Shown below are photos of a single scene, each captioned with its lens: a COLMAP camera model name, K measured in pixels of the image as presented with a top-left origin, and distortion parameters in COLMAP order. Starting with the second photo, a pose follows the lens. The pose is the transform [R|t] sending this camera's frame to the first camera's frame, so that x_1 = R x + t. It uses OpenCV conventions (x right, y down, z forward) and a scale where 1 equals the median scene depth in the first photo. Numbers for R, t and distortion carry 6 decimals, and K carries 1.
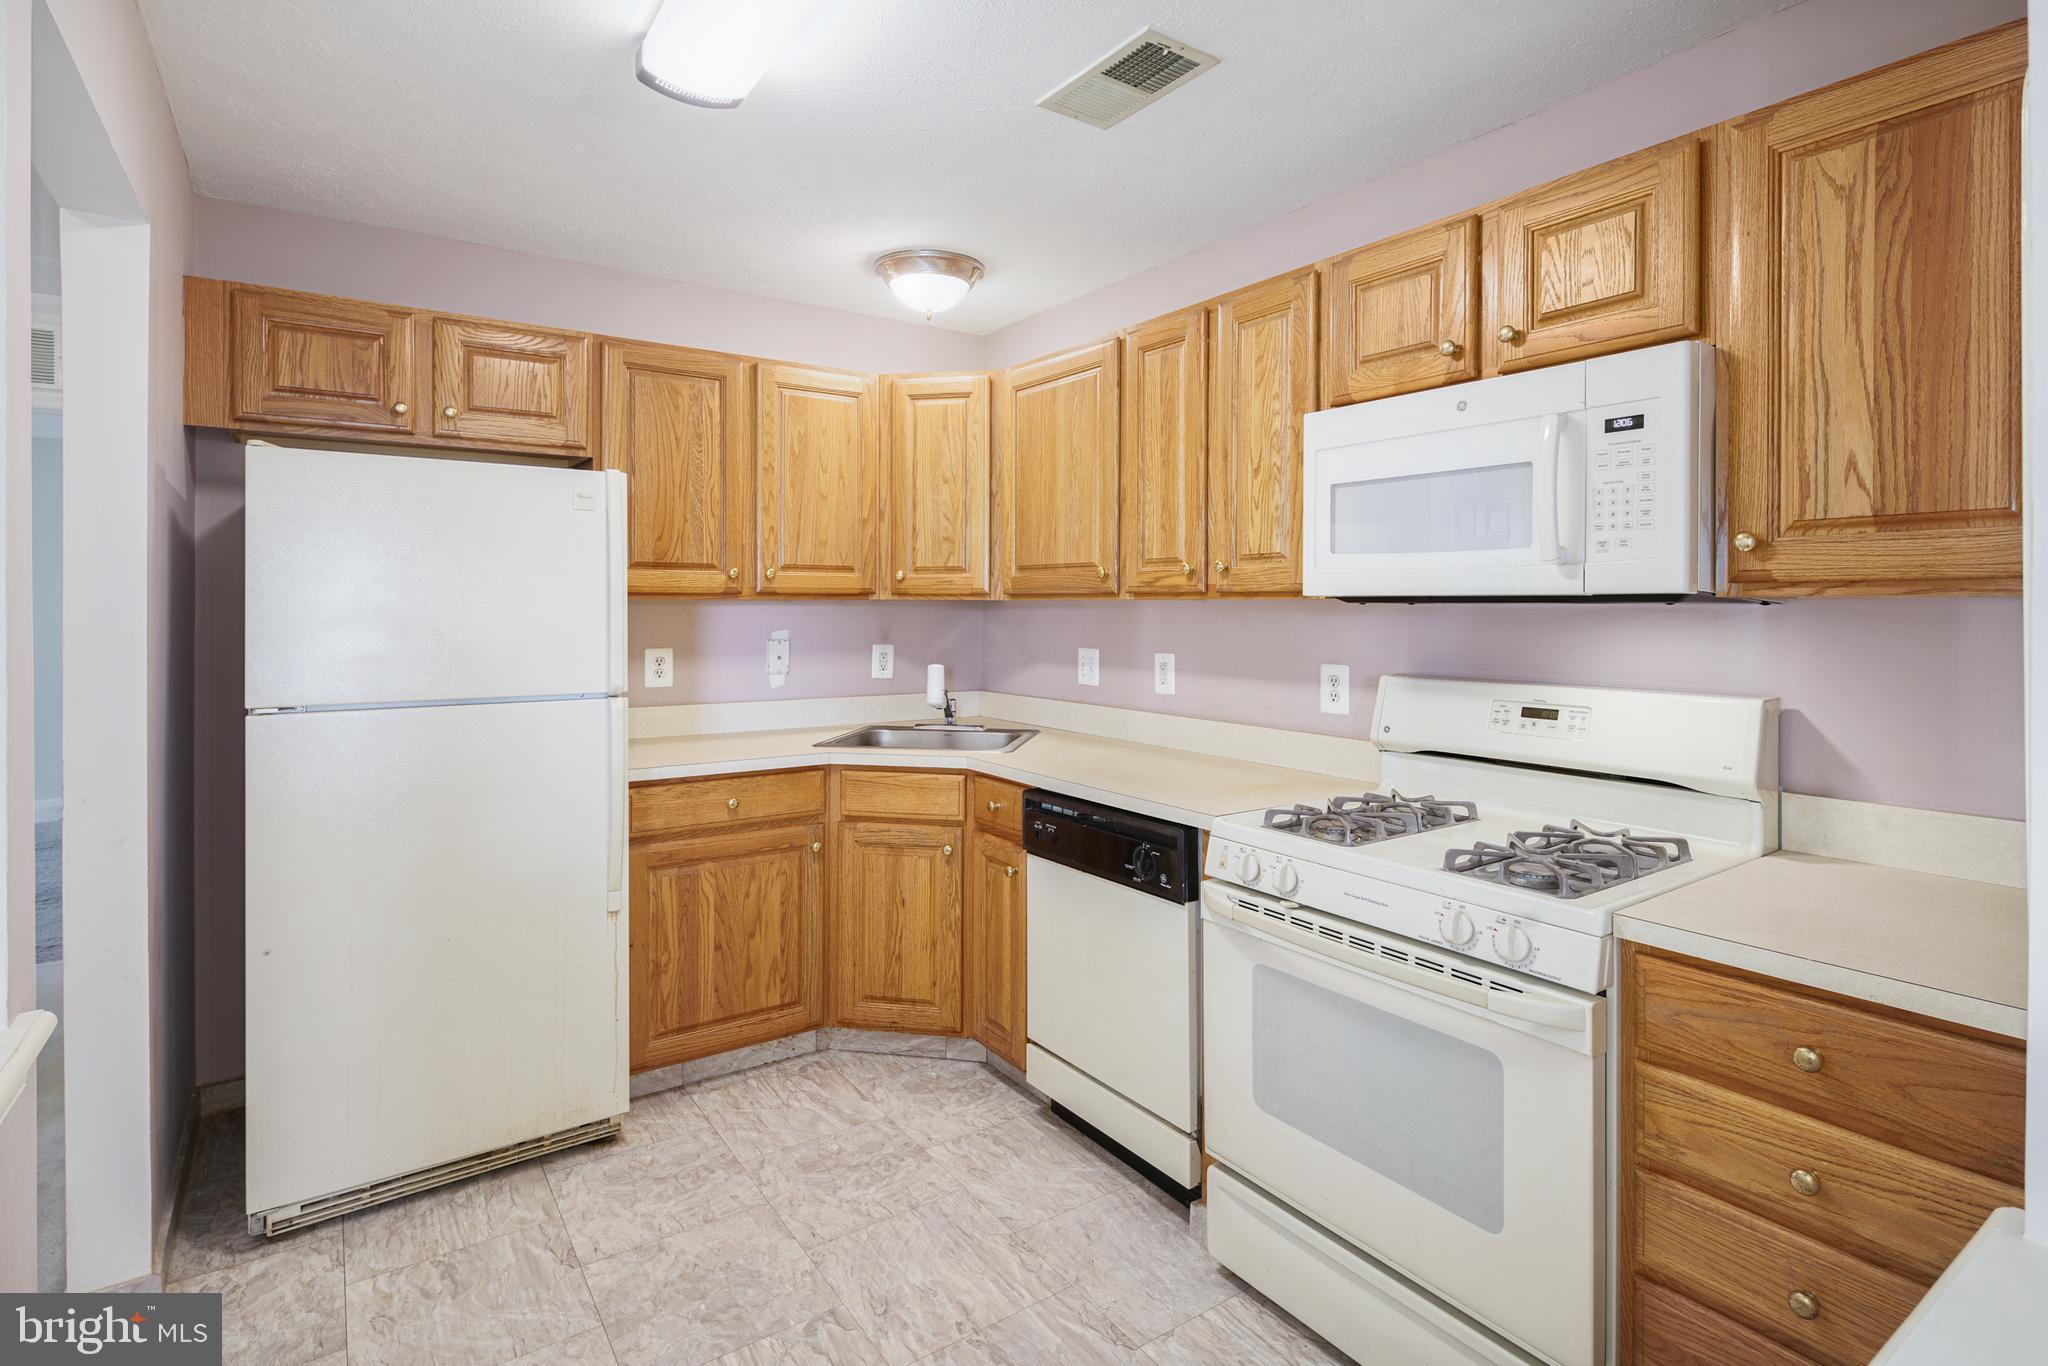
lens RADIAL K [[999.4, 0, 1014.4], [0, 999.4, 611.9], [0, 0, 1]] dist [0.003602, -0.004273]
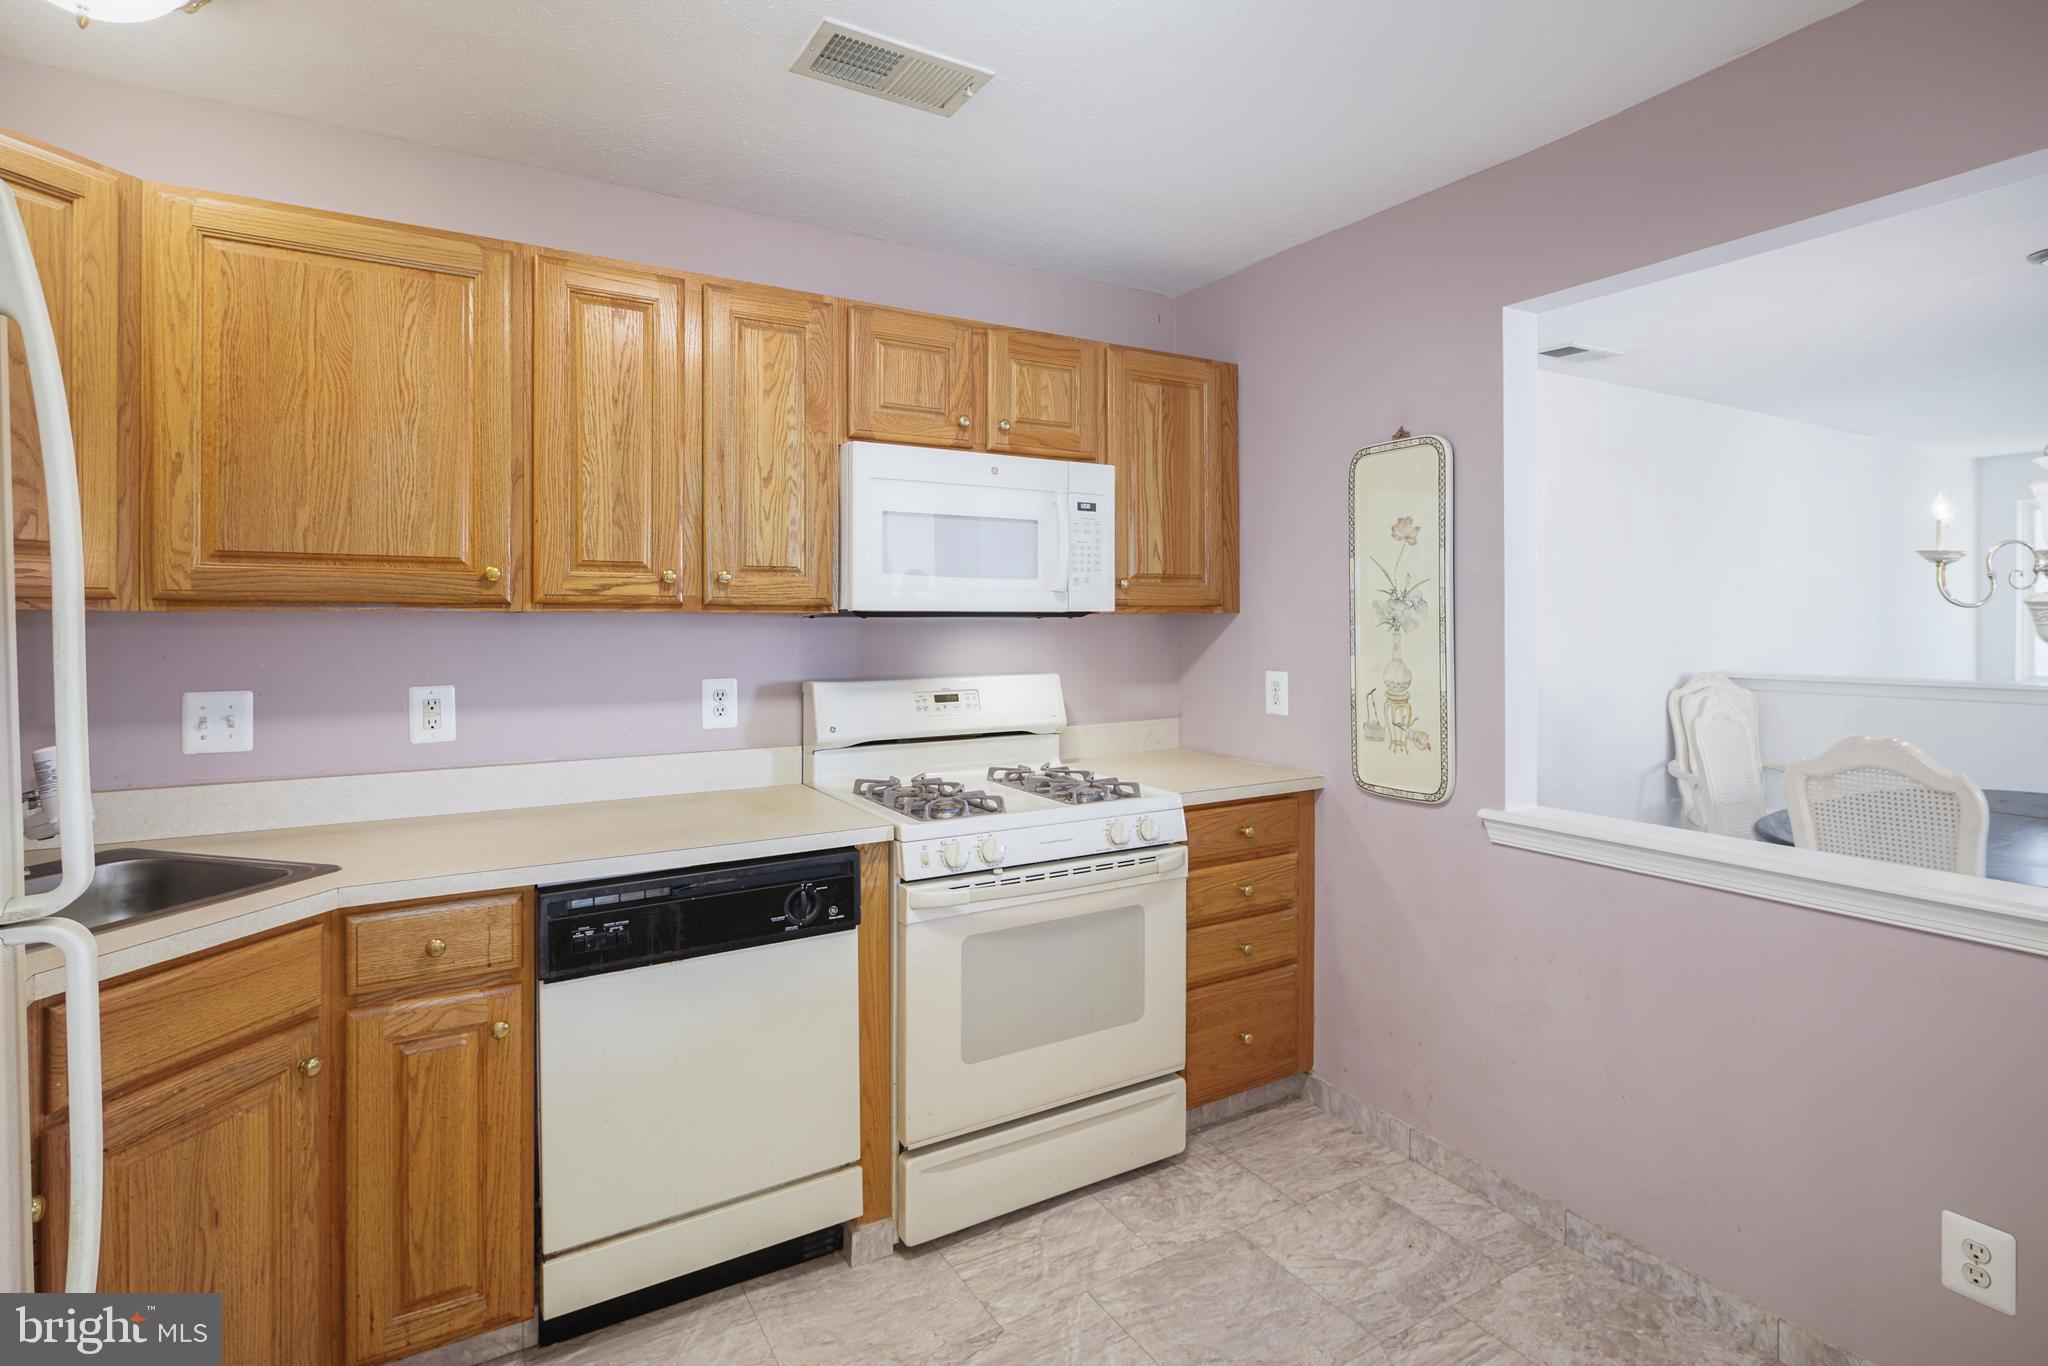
lens RADIAL K [[999.4, 0, 1007.1], [0, 999.4, 618.4], [0, 0, 1]] dist [0.003602, -0.004273]
pose [[0.077804, -0.002836, 0.996965, -0.699870], [0.006899, 0.999974, 0.002306, -0.008124], [-0.996945, 0.006699, 0.077822, 0.689474]]
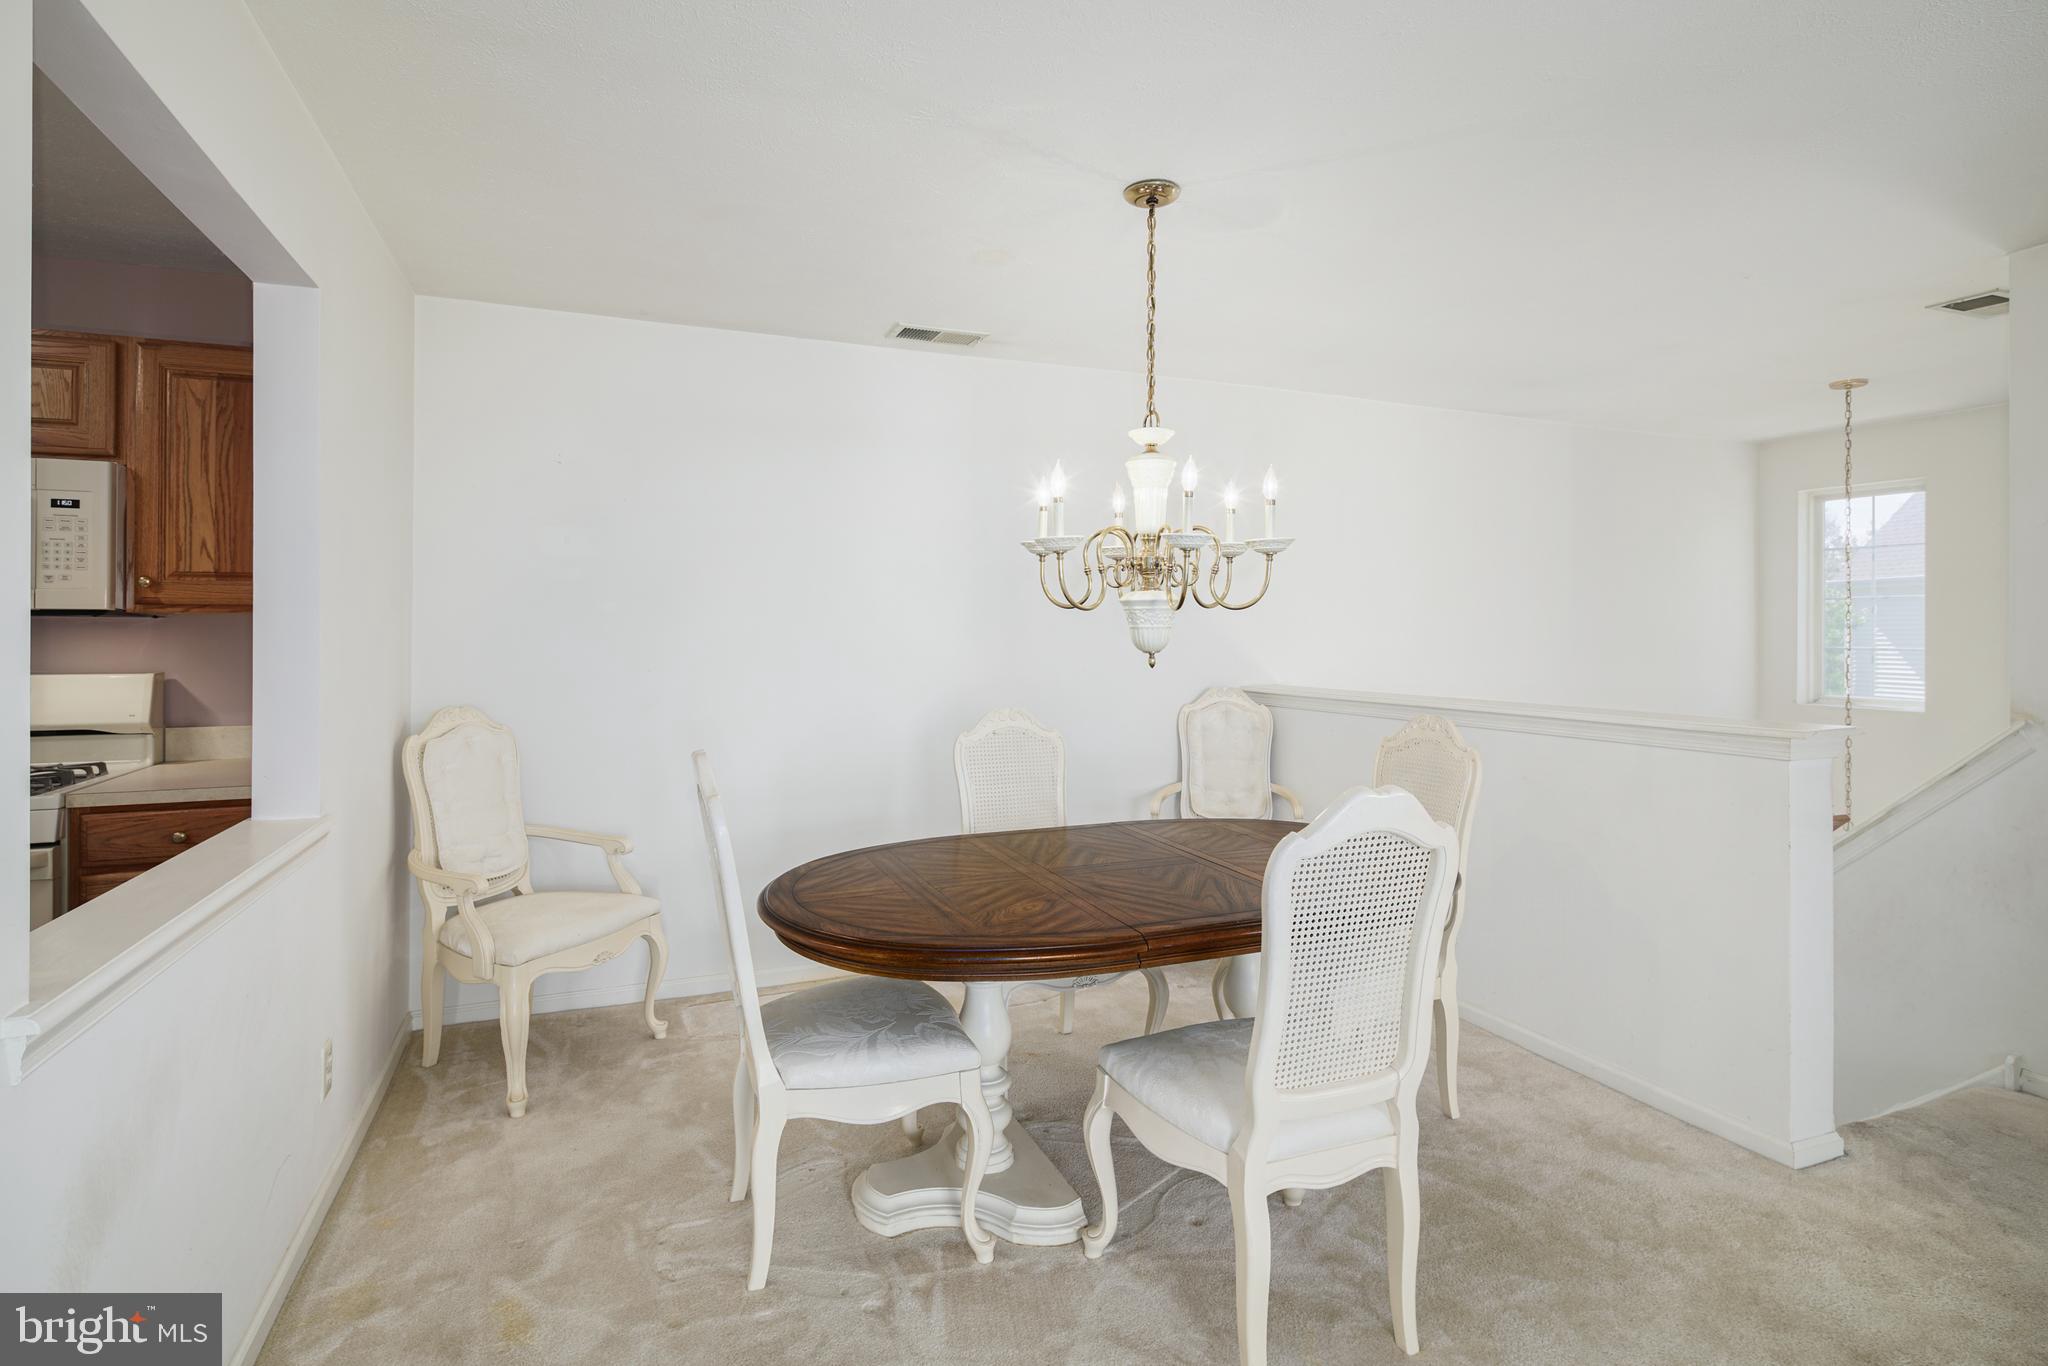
lens RADIAL K [[999.4, 0, 1001.6], [0, 999.4, 623.8], [0, 0, 1]] dist [0.003602, -0.004273]
pose [[0.213168, 0.007399, 0.976987, -0.437898], [0.005072, 0.999949, -0.008680, 0.018222], [-0.977002, 0.006806, 0.213120, -0.557227]]
